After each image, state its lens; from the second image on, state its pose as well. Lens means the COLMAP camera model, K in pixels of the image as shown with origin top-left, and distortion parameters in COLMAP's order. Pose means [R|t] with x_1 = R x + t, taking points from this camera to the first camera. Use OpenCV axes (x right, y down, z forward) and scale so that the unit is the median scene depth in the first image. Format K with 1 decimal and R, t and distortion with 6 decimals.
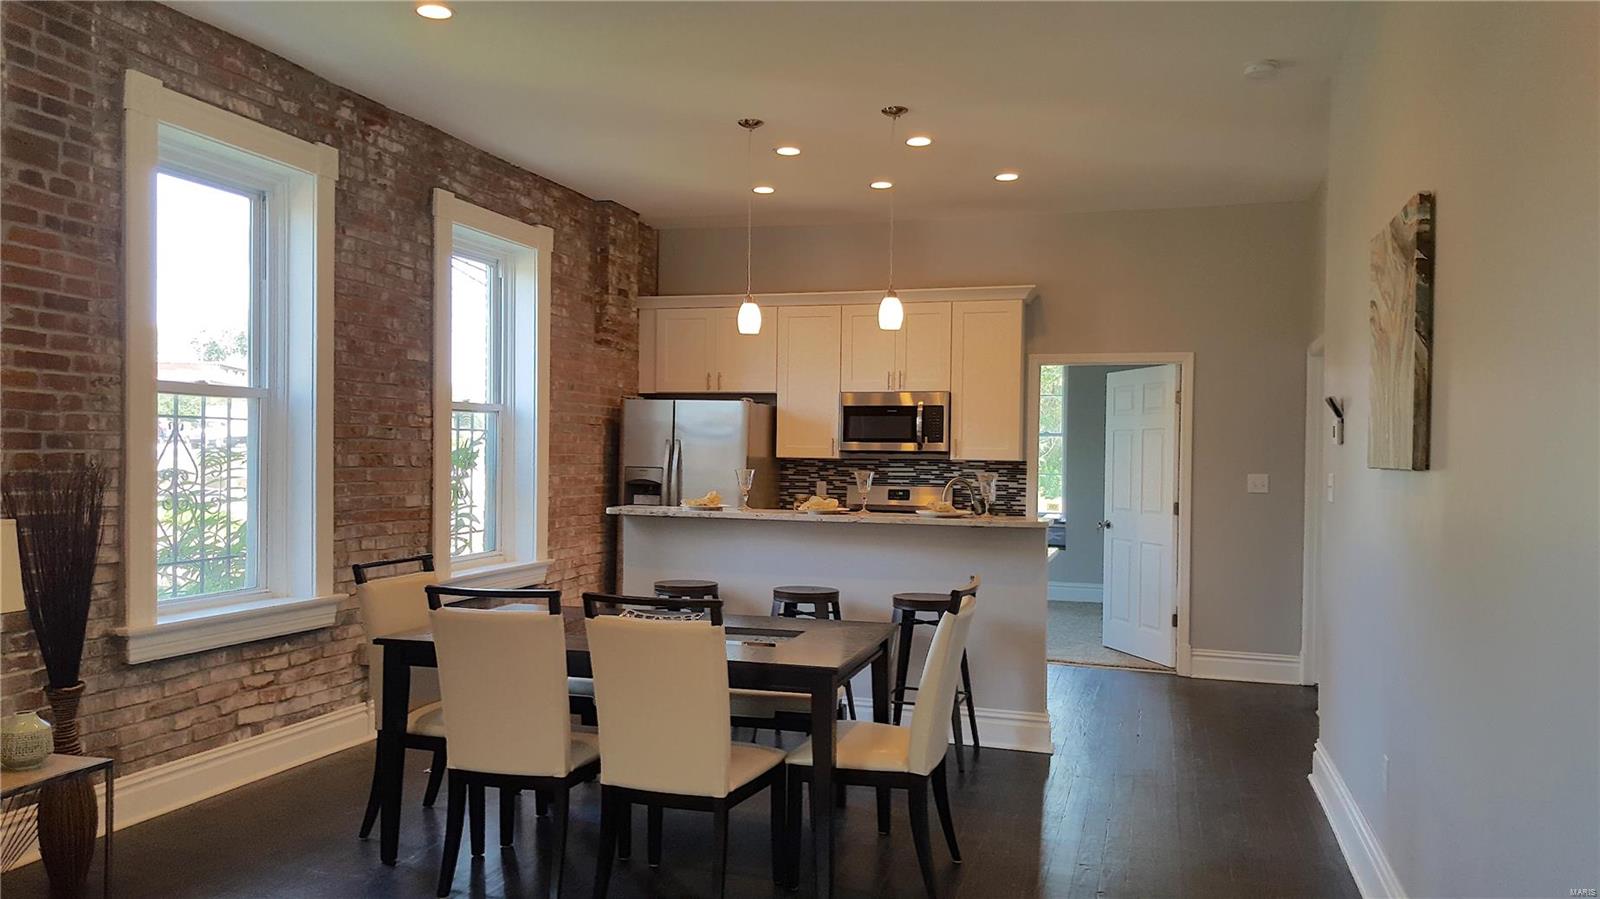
lens RADIAL K [[1153.1, 0, 802.4], [0, 1153.1, 447.1], [0, 0, 1]] dist [-0.002133, -0.035417]
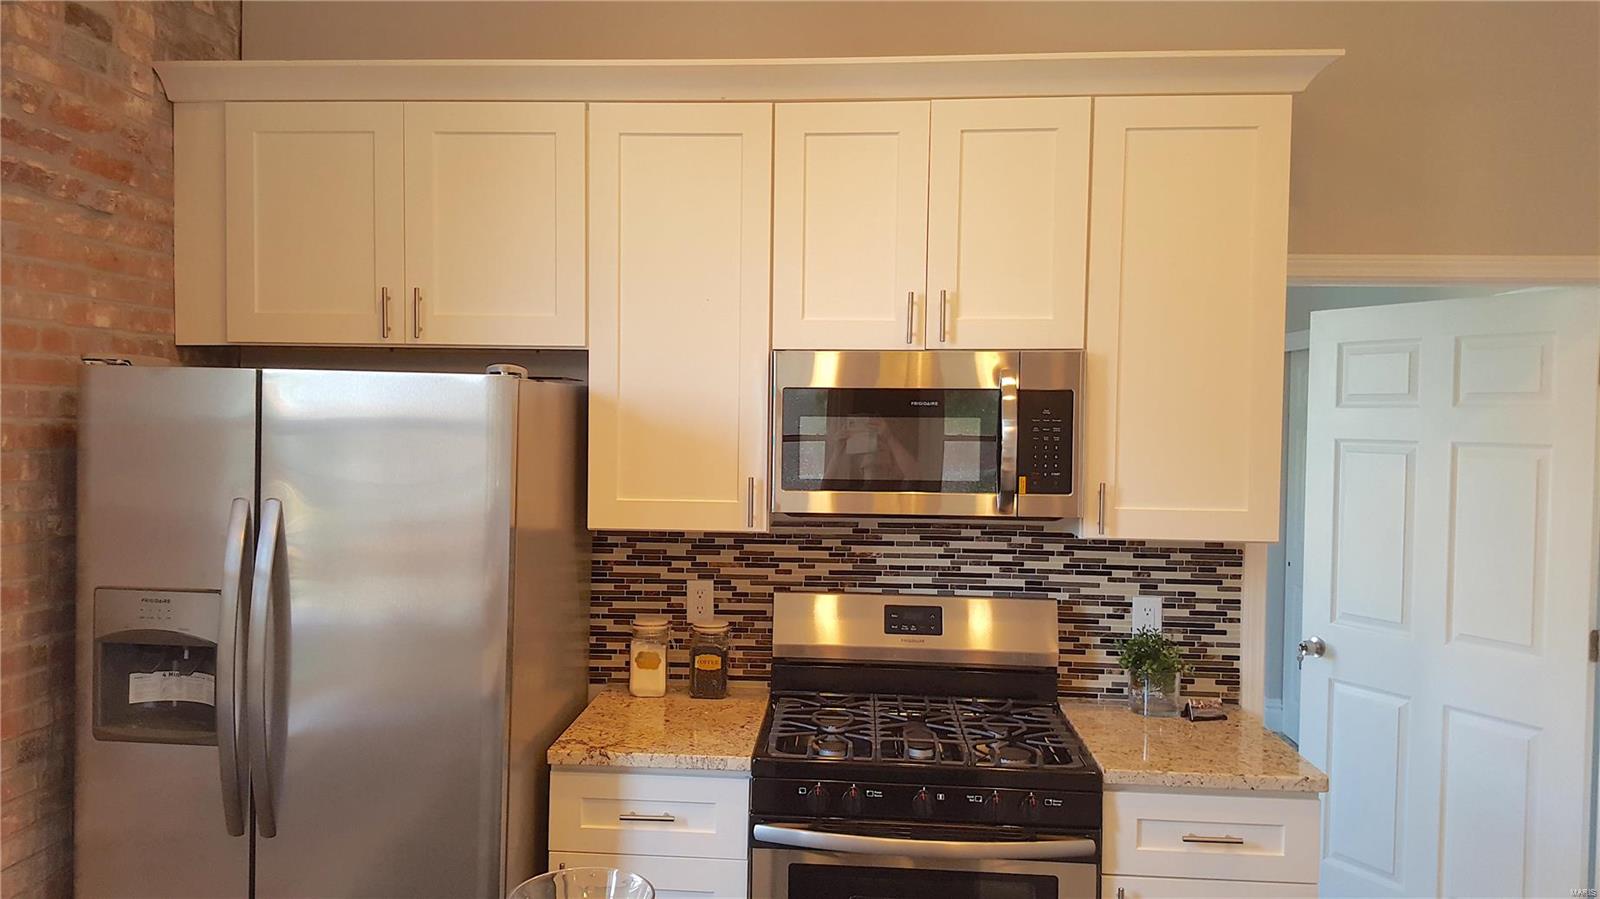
lens RADIAL K [[1153.1, 0, 789.5], [0, 1153.1, 455.7], [0, 0, 1]] dist [-0.002133, -0.035417]
pose [[0.978158, -0.008688, 0.207682, -0.035917], [0.001021, 0.999315, 0.036996, -0.027595], [-0.207861, -0.035976, 0.977497, 0.647017]]
